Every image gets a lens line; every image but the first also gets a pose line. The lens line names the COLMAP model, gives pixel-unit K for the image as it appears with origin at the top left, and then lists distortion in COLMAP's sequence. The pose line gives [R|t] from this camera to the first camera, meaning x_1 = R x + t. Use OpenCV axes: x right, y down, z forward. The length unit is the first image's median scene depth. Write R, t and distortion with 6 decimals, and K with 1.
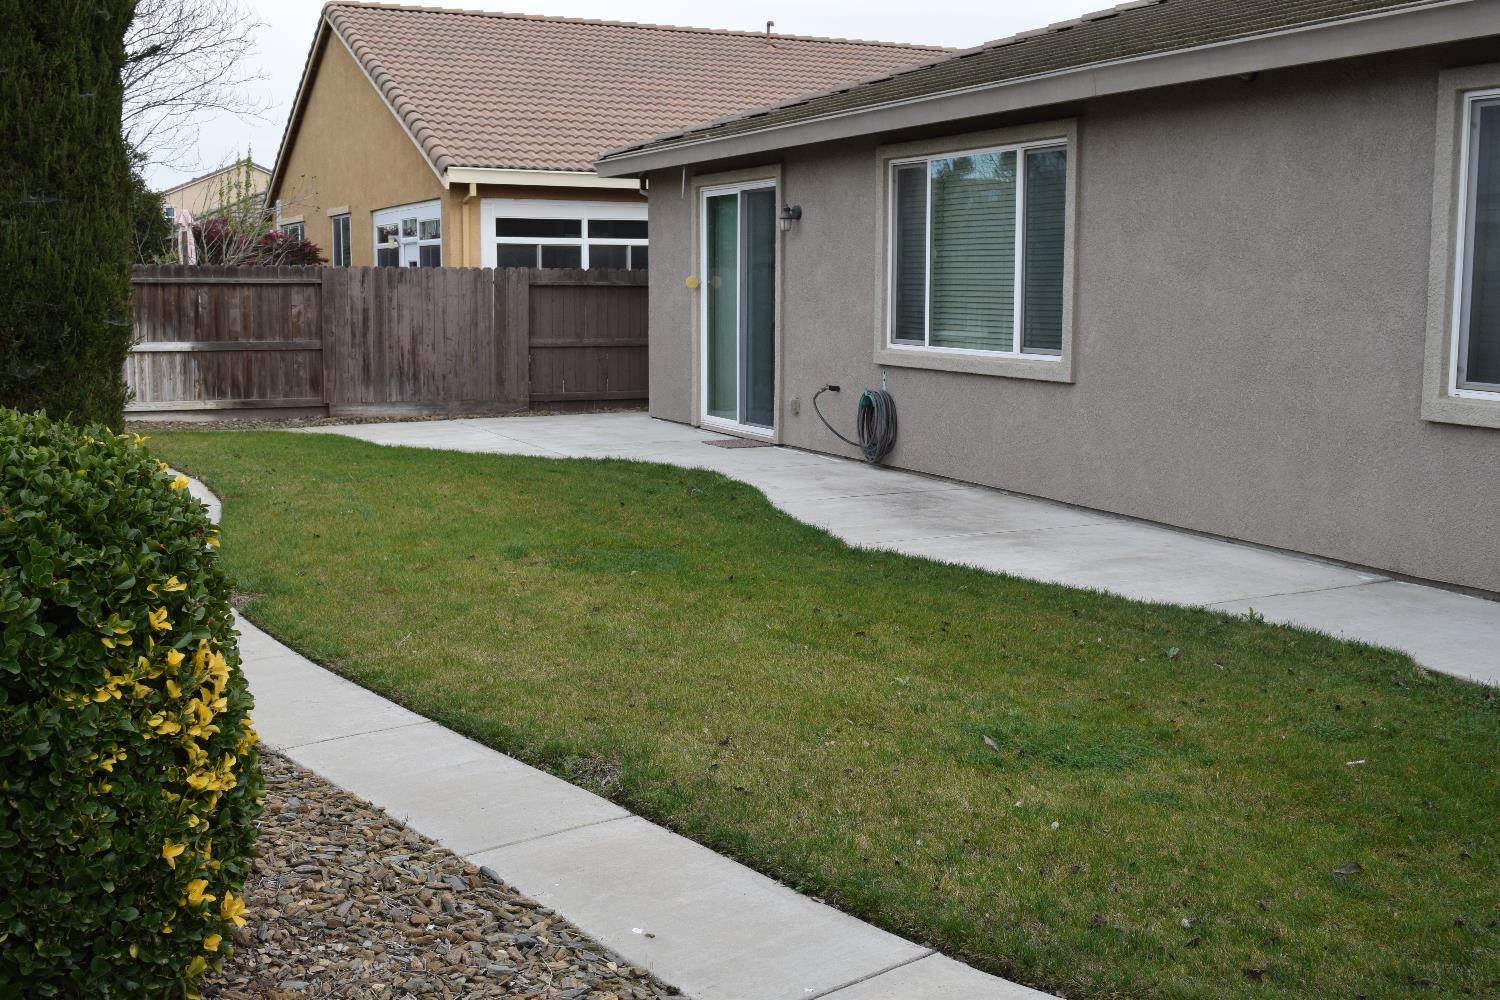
lens RADIAL K [[1592.0, 0, 753.9], [0, 1592.0, 502.2], [0, 0, 1]] dist [-0.042770, 0.000000]
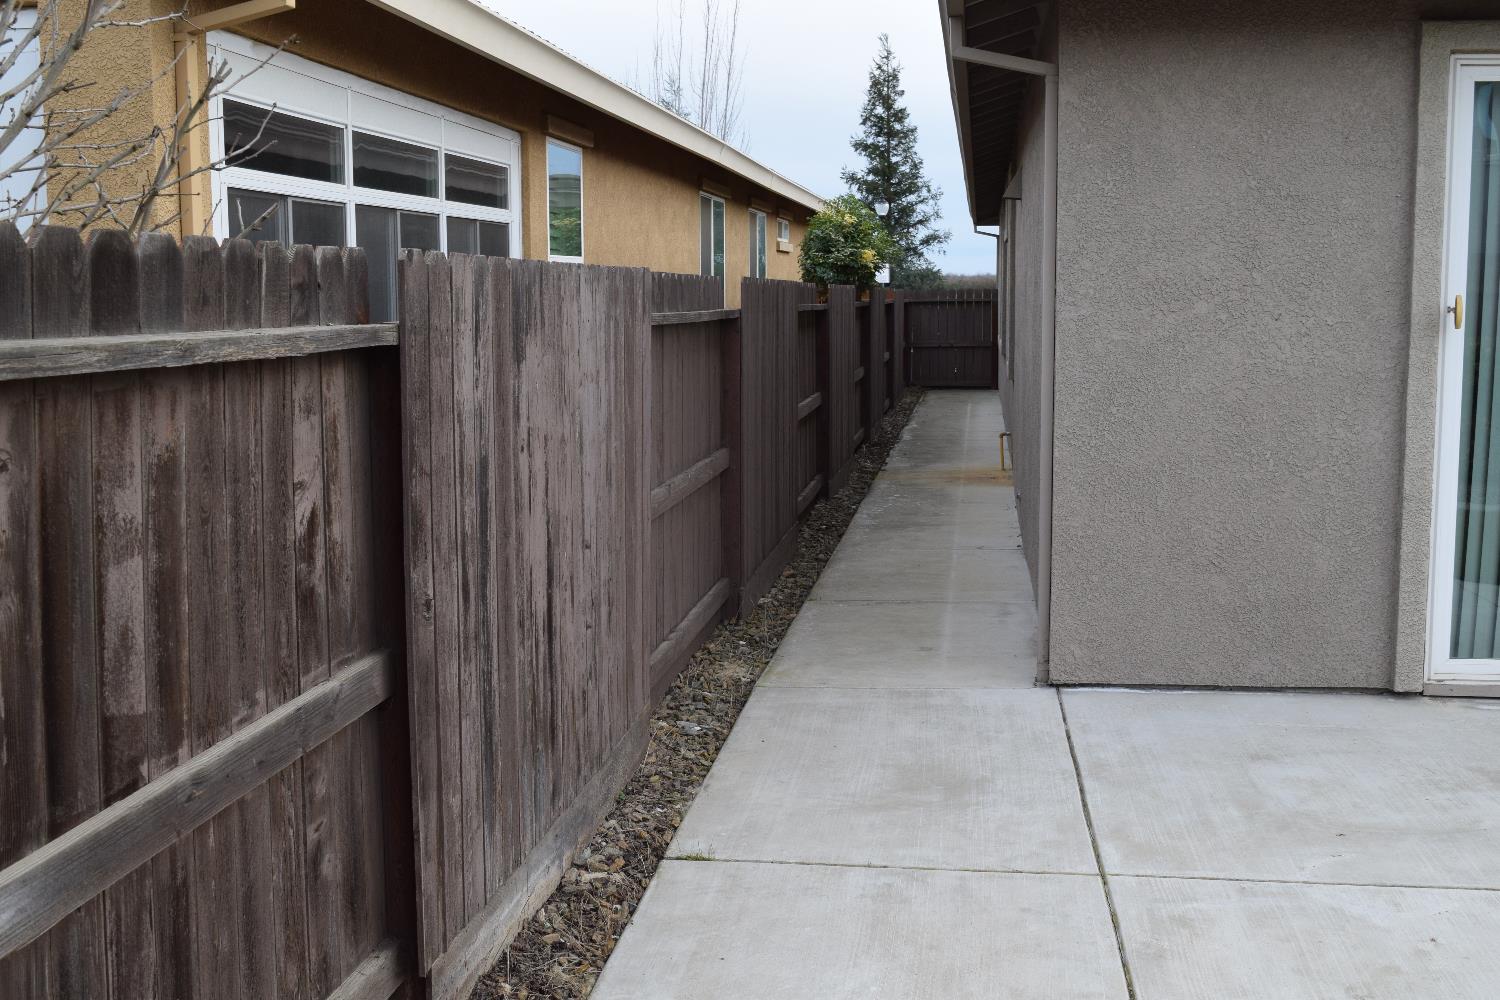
lens RADIAL K [[1592.0, 0, 752.6], [0, 1592.0, 484.5], [0, 0, 1]] dist [-0.042770, 0.000000]
pose [[0.546917, -0.111013, 0.829794, -0.403577], [0.123676, 0.991008, 0.051066, -0.126492], [-0.828001, 0.074697, 0.555728, 0.862969]]
